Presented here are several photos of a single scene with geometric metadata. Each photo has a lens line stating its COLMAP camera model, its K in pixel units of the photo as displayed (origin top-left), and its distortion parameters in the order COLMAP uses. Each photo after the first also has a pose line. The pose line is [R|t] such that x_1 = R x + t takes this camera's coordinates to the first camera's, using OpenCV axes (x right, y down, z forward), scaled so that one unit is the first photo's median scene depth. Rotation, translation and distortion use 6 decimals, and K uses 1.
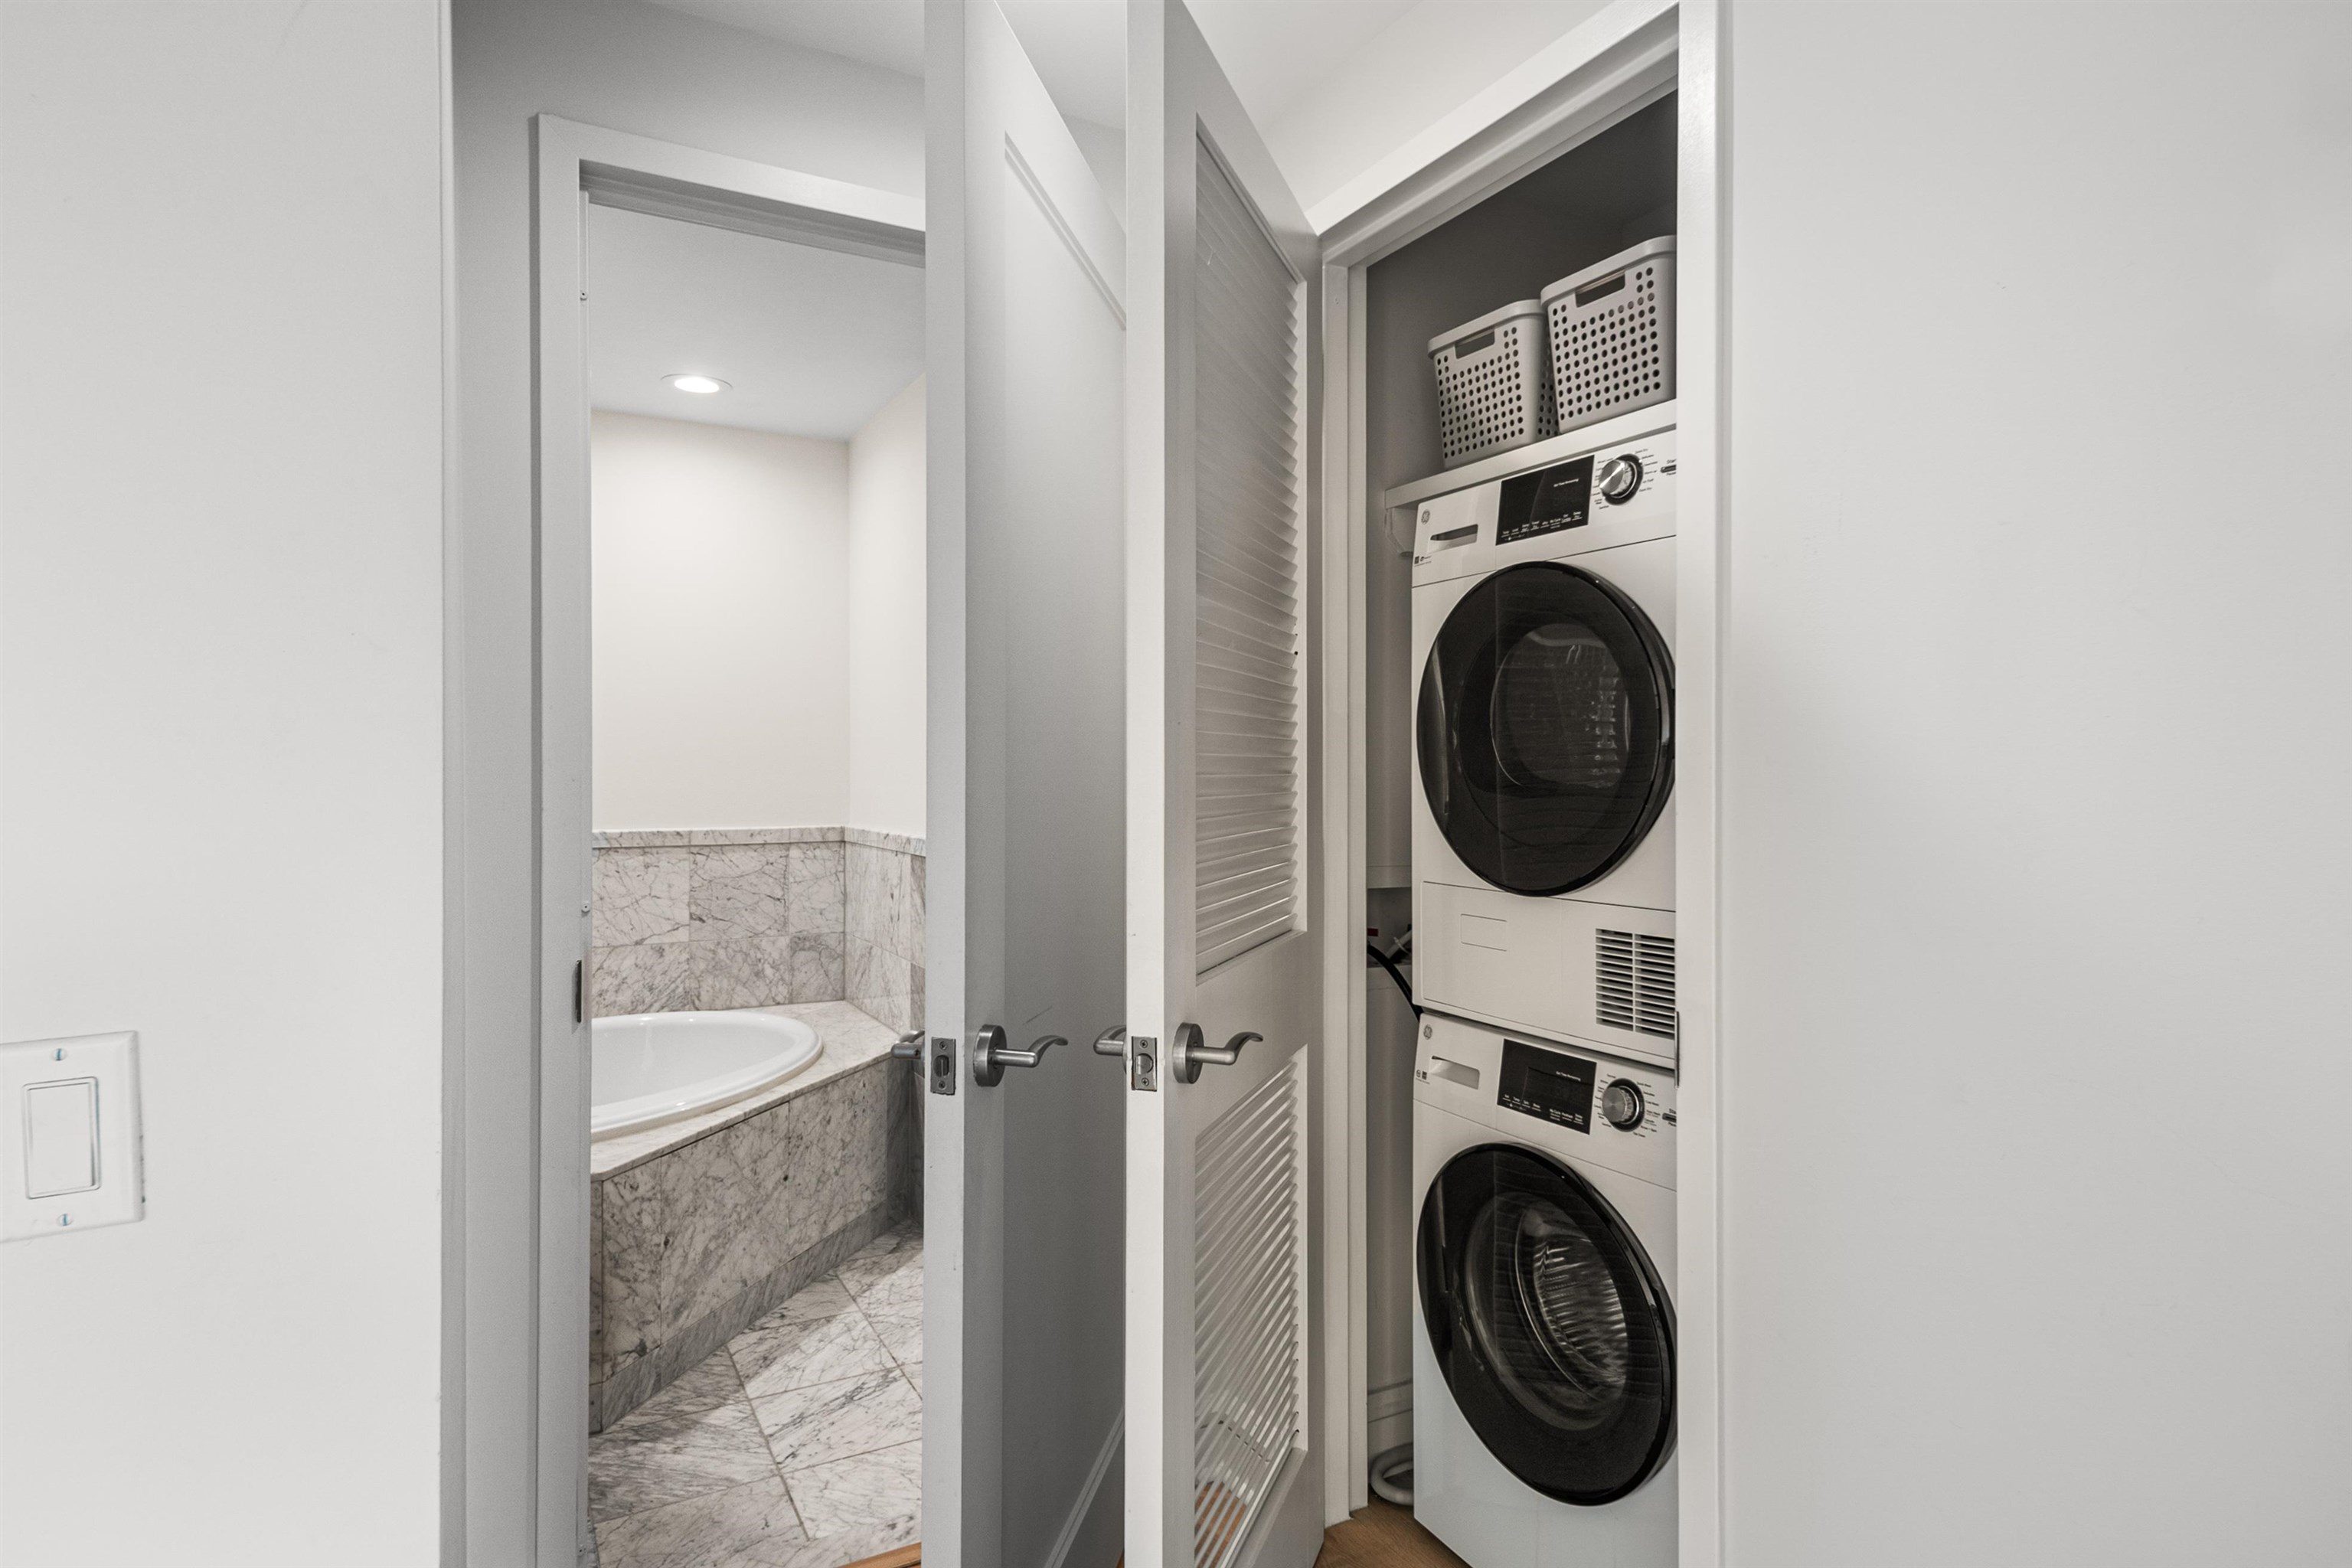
lens RADIAL K [[1285.2, 0, 1169.7], [0, 1285.2, 777.6], [0, 0, 1]] dist [0.023178, 0.000198]
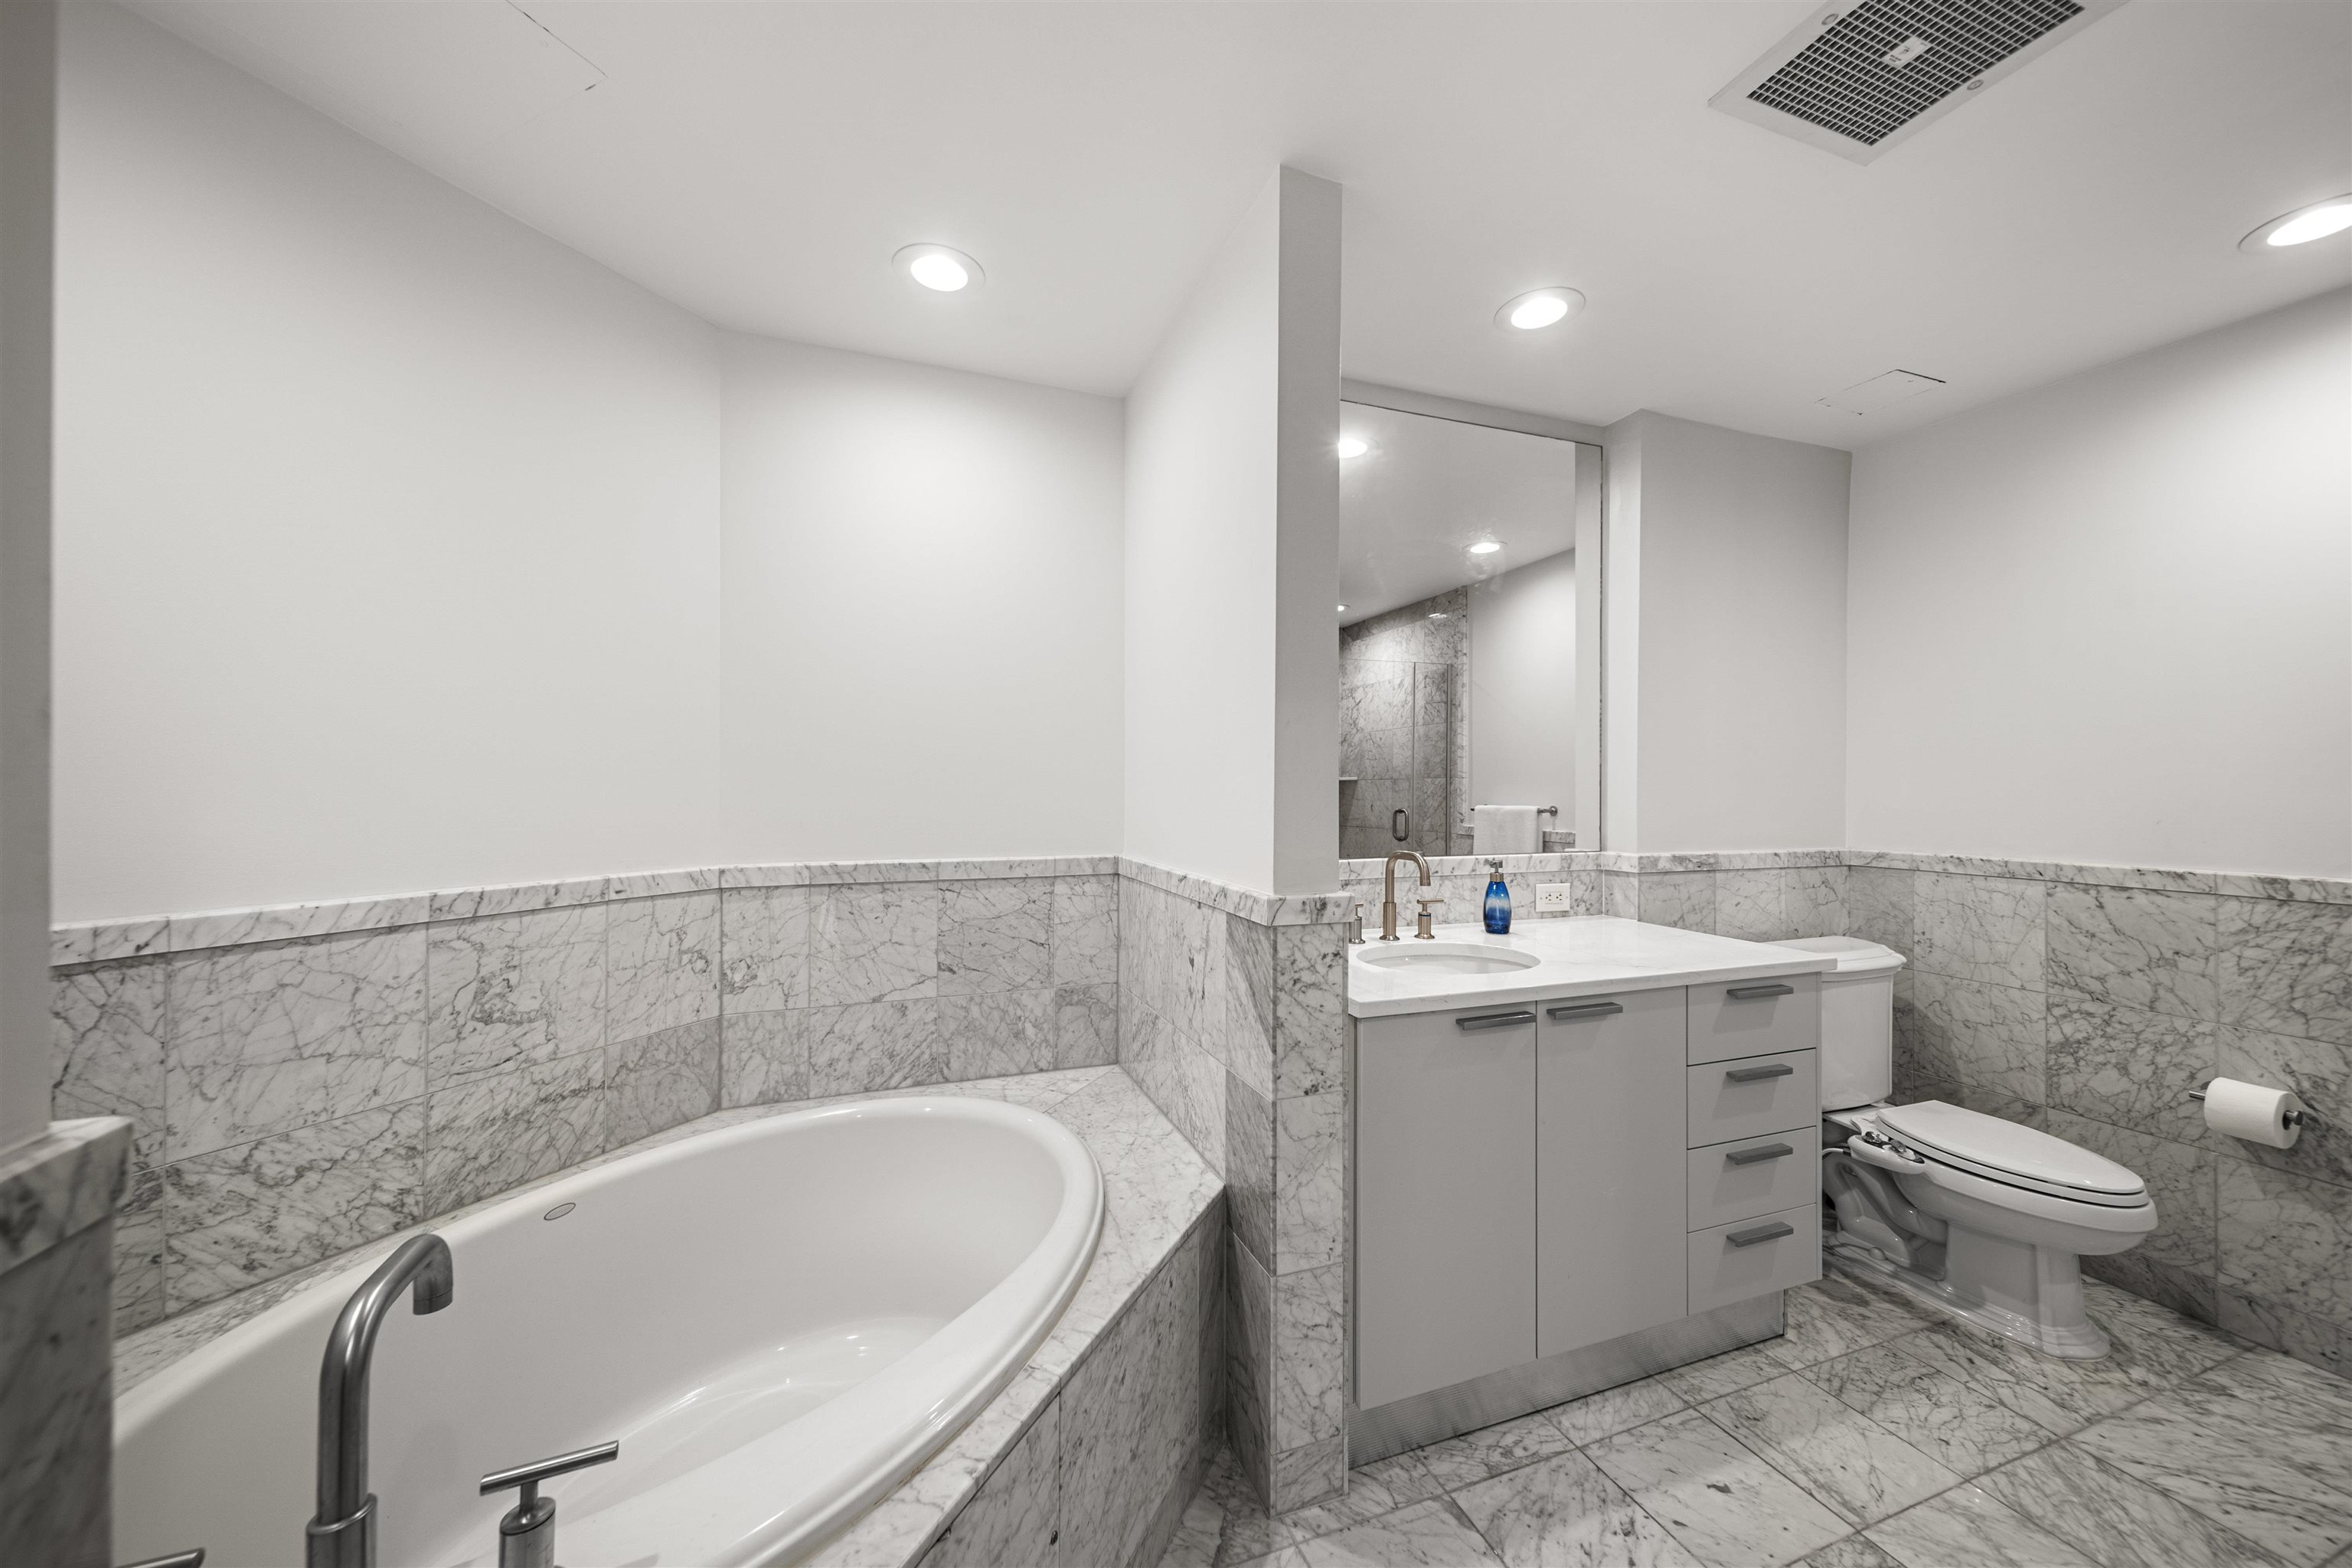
lens RADIAL K [[836.9, 0, 1170.1], [0, 836.9, 788.4], [0, 0, 1]] dist [-0.001060, -0.000103]
pose [[0.989853, 0.003483, -0.142054, -0.149676], [-0.003848, 0.999990, -0.002295, -0.005130], [0.142045, 0.002818, 0.989856, 0.491234]]
